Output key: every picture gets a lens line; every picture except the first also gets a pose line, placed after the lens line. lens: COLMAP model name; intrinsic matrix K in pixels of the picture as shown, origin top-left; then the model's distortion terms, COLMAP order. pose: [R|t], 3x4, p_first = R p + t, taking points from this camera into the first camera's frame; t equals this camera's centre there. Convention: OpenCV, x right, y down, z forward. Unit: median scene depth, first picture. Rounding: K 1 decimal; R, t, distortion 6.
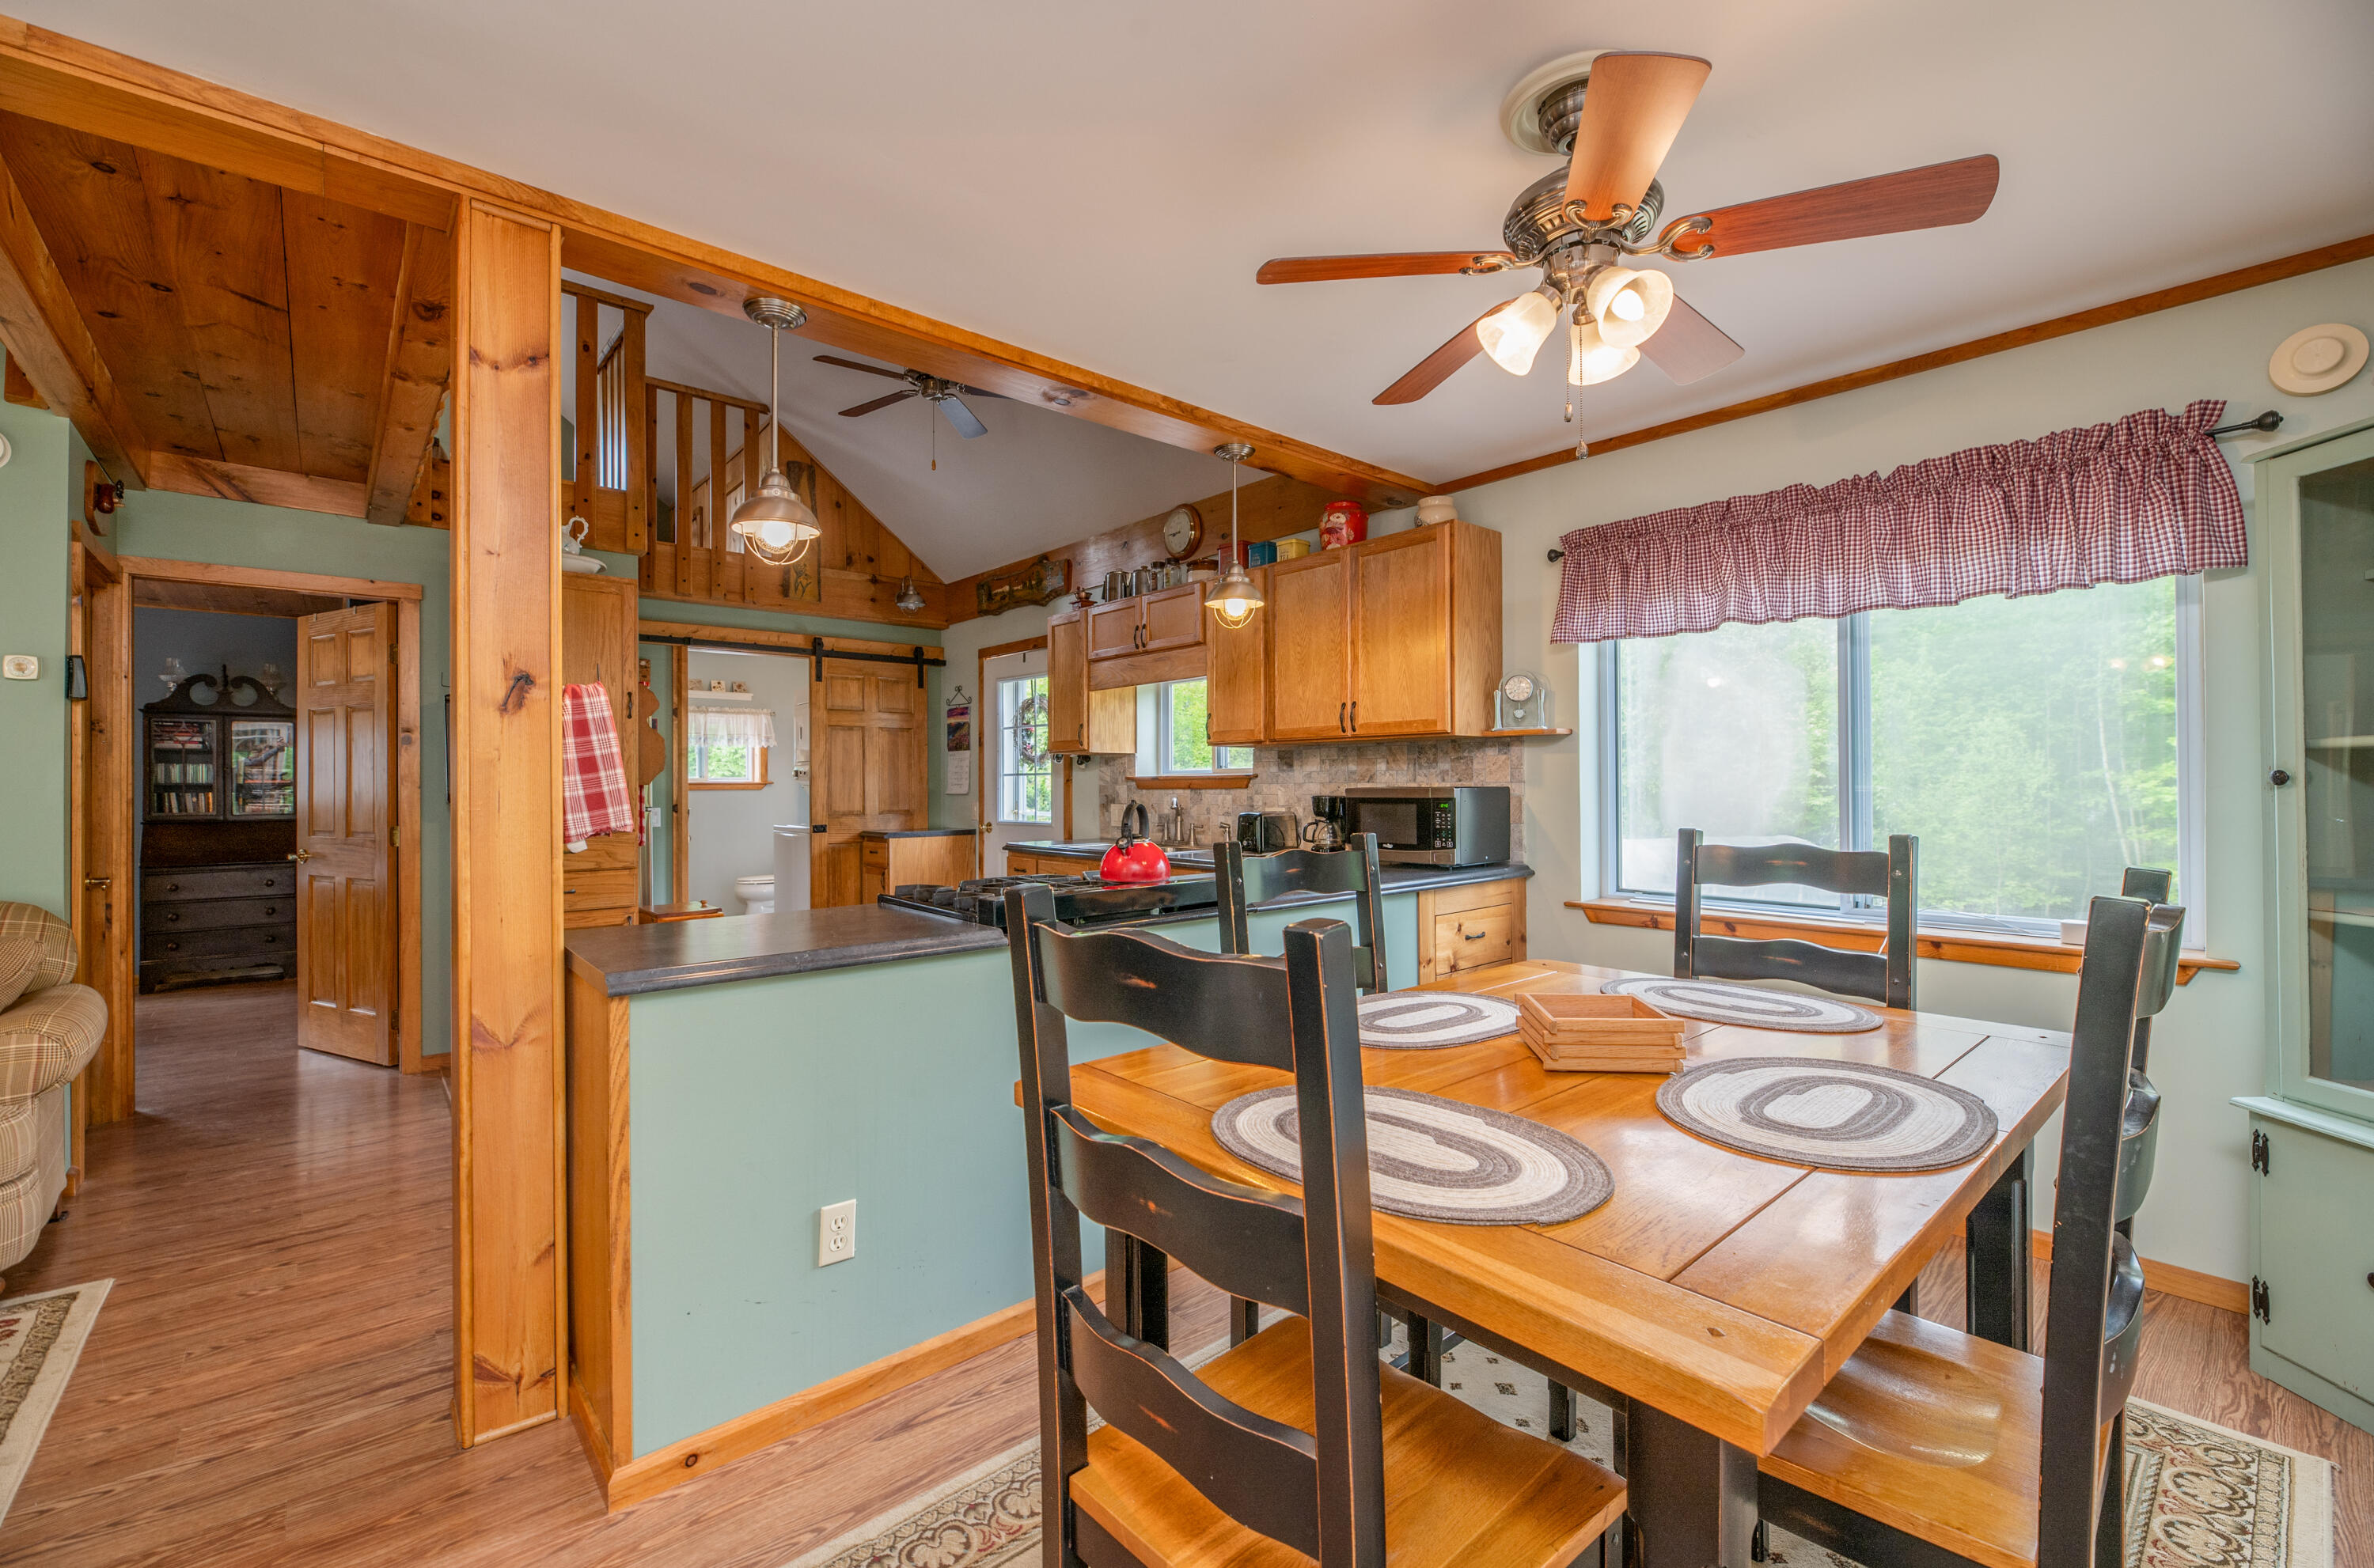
lens RADIAL K [[976.2, 0, 1156.0], [0, 976.2, 778.4], [0, 0, 1]] dist [-0.001247, -0.000463]
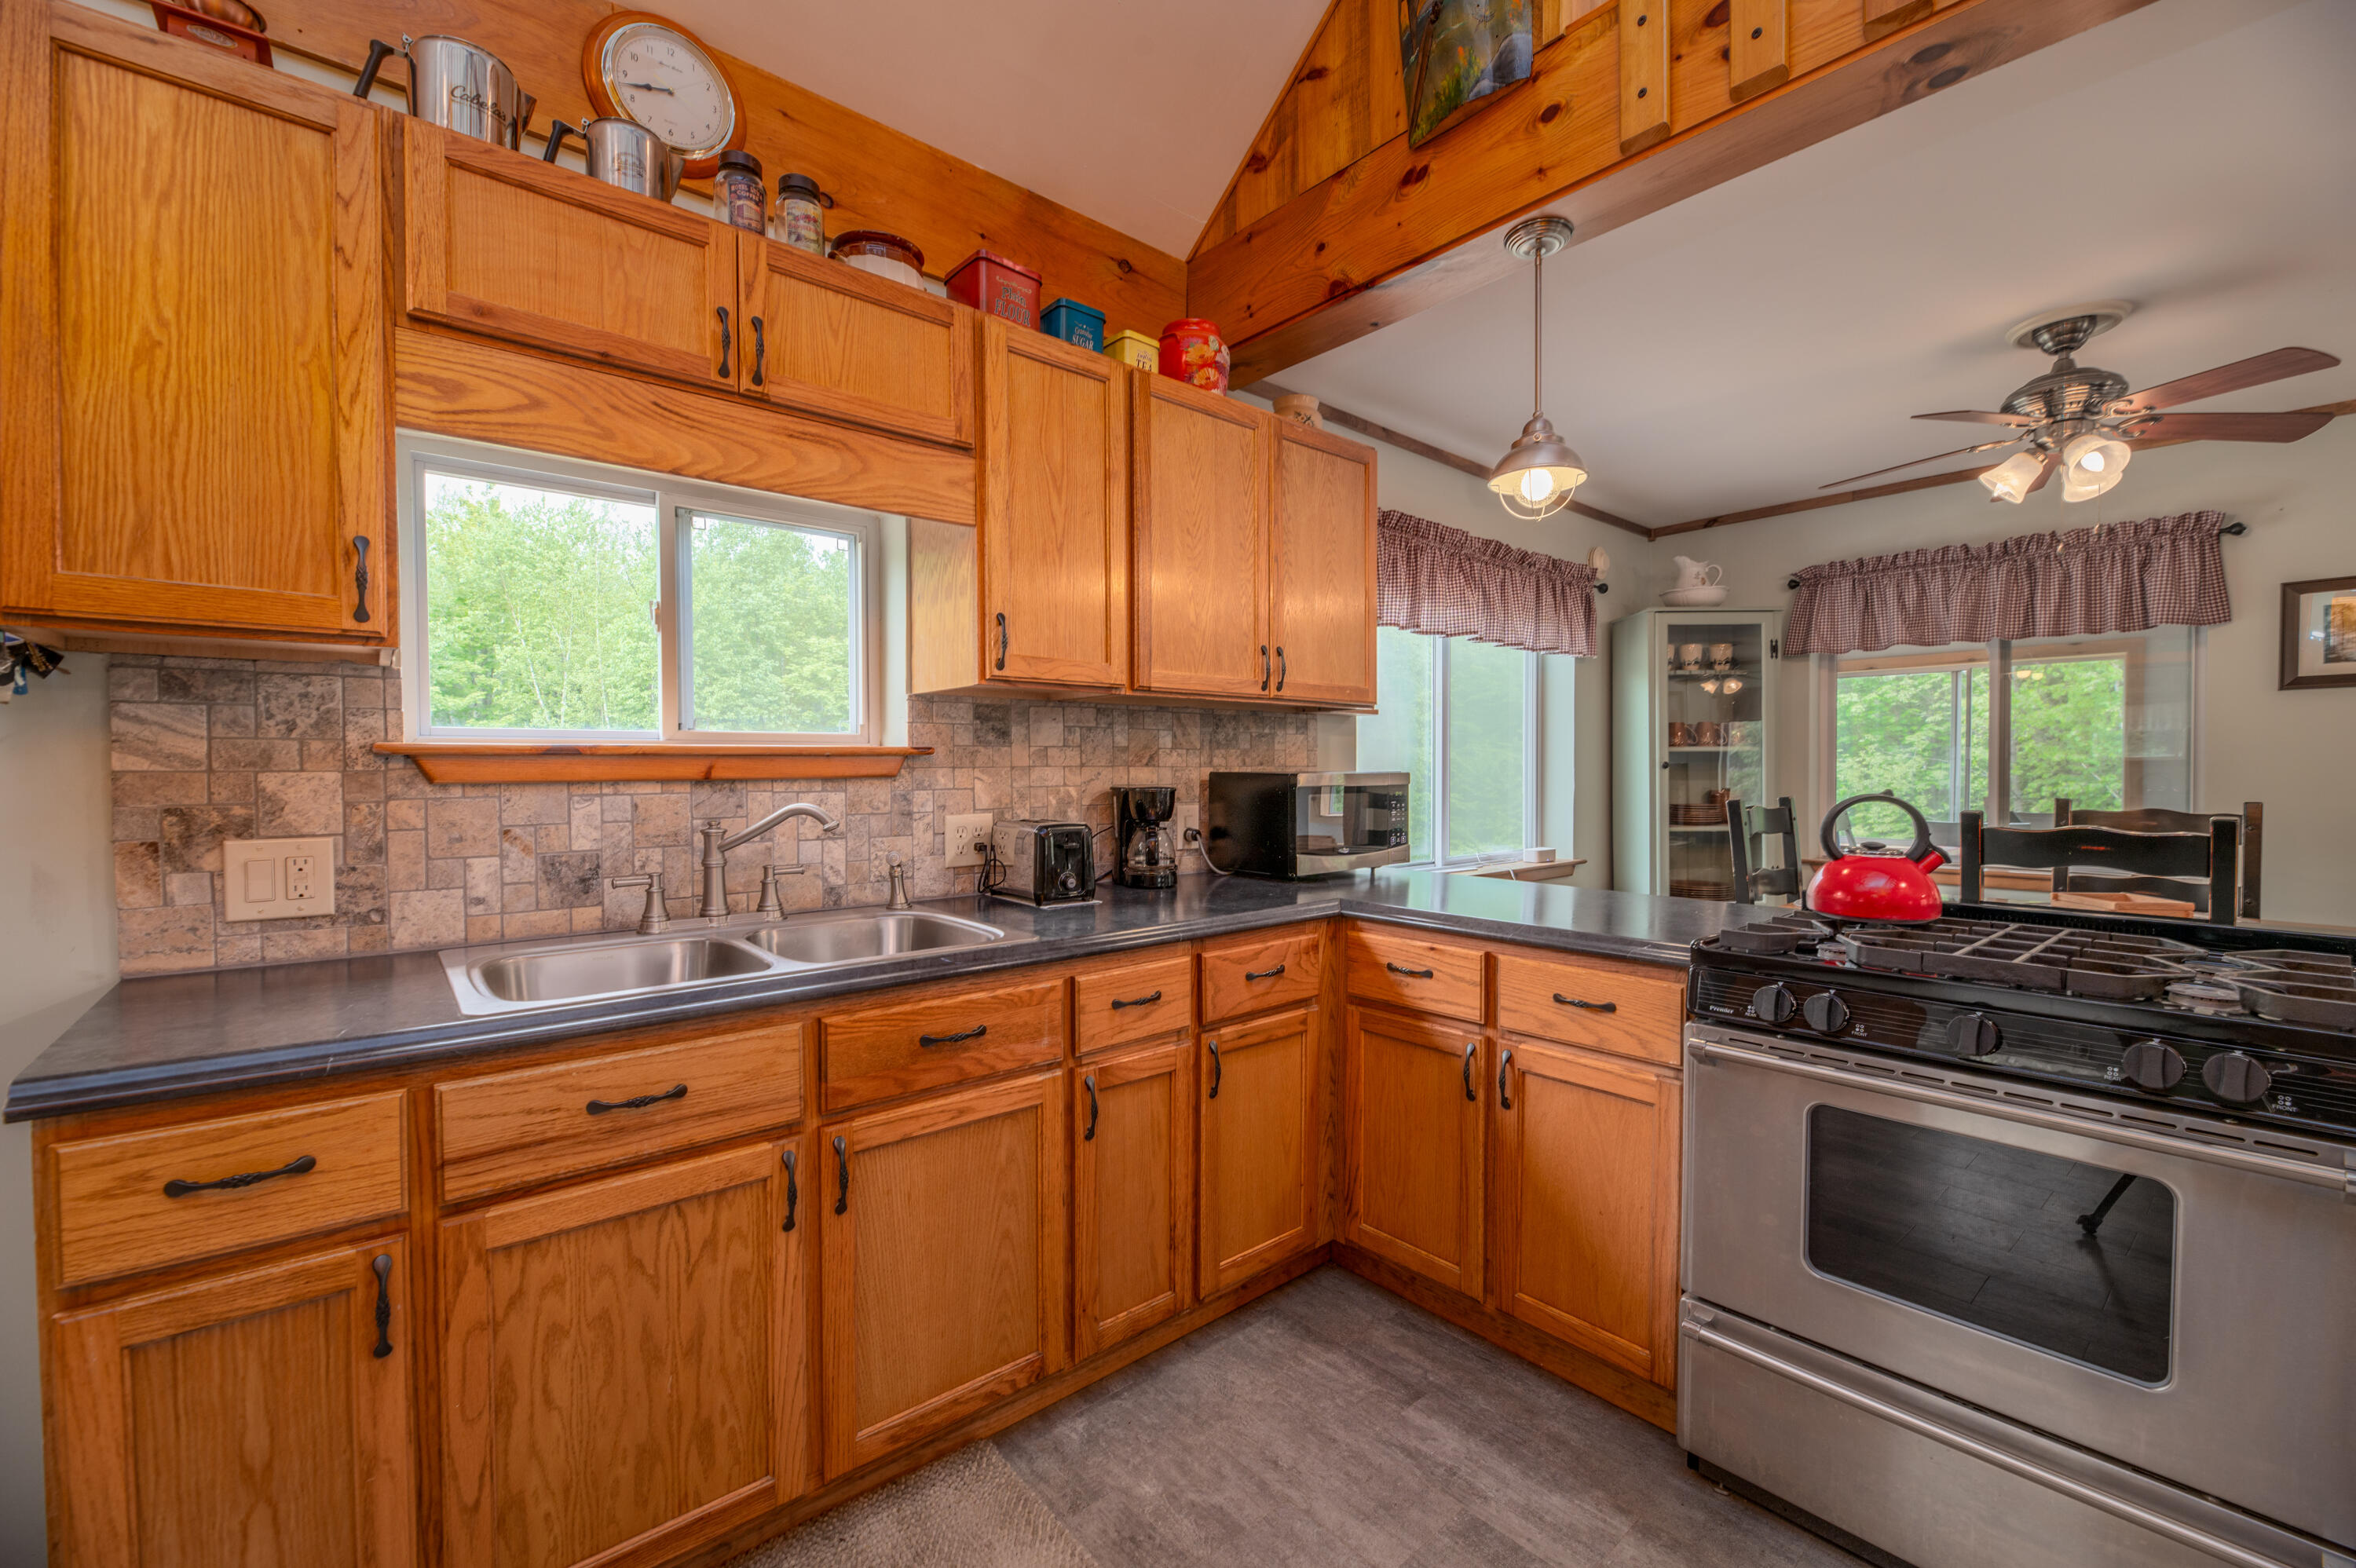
lens RADIAL K [[968.9, 0, 1178.0], [0, 968.9, 784.0], [0, 0, 1]] dist [0.001796, -0.003370]
pose [[-0.030641, -0.012347, 0.999454, -0.493832], [-0.001340, 0.999923, 0.012312, 0.009033], [-0.999530, -0.000962, -0.030655, 1.141875]]
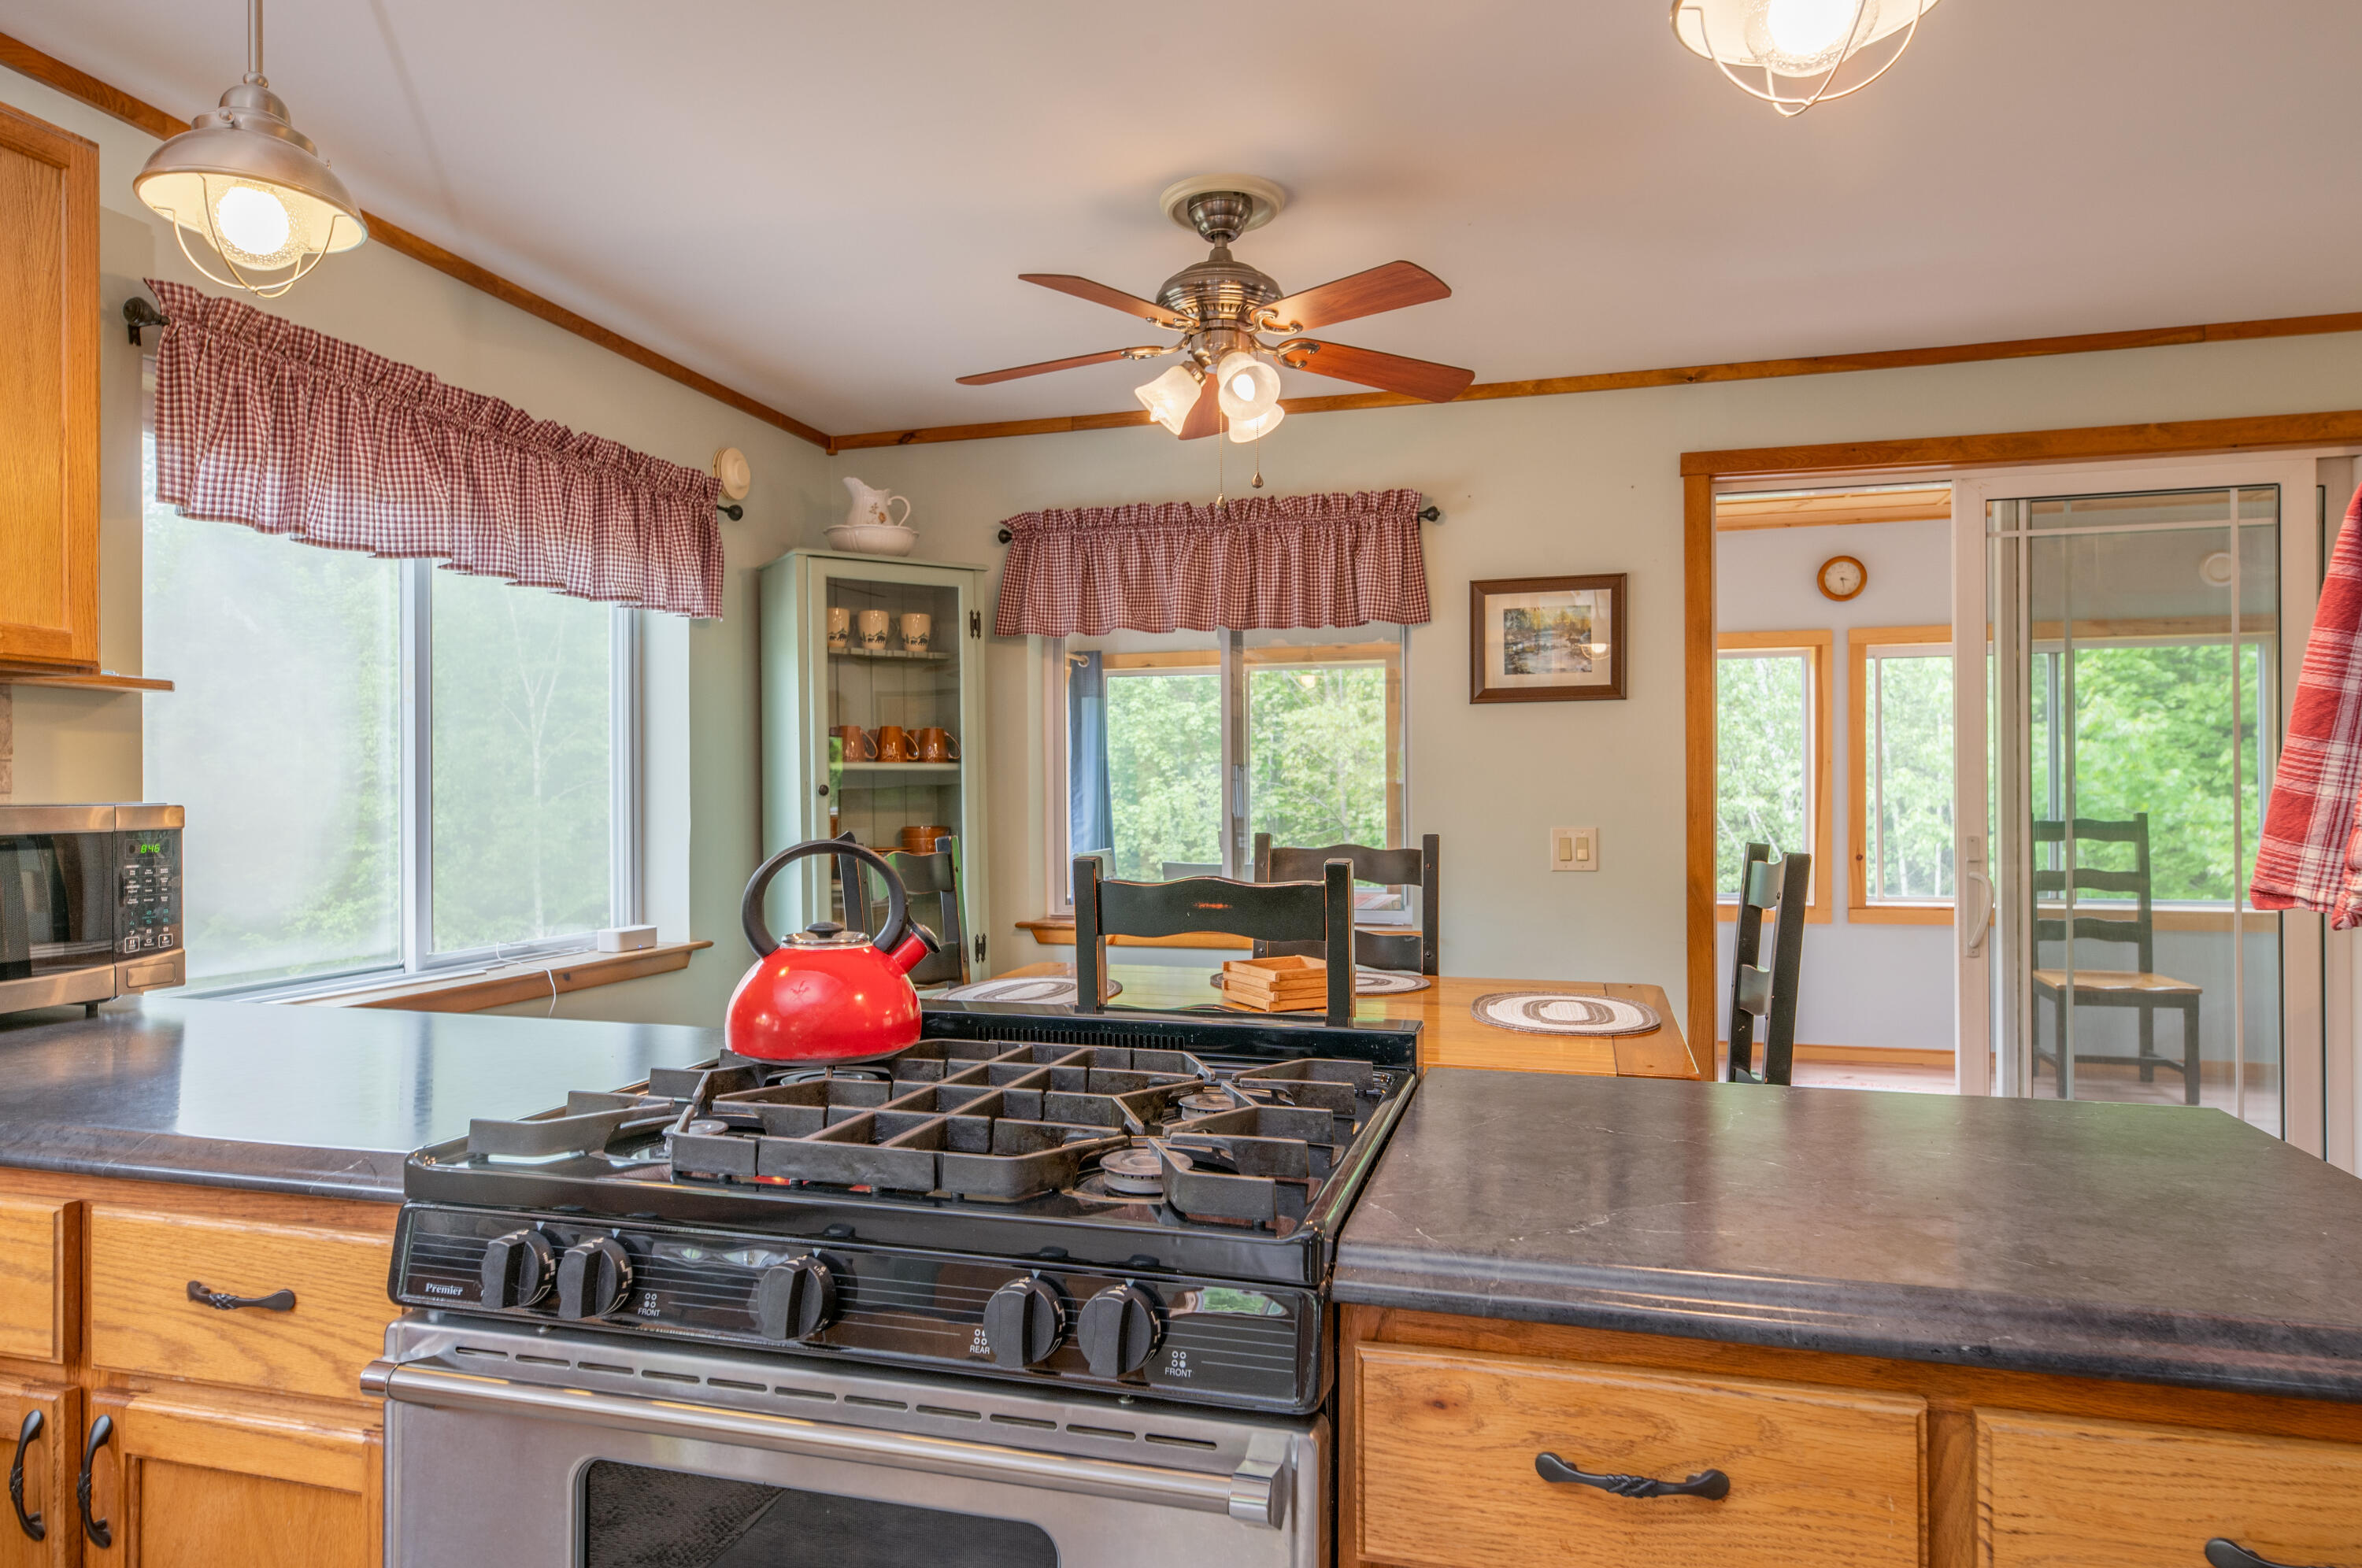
lens RADIAL K [[1387.1, 0, 1195.0], [0, 1387.1, 781.3], [0, 0, 1]] dist [0.001646, -0.001862]
pose [[-0.578760, 0.012142, 0.815407, -0.409380], [0.002481, 0.999911, -0.013129, 0.008064], [-0.815494, -0.005576, -0.578739, 0.919367]]
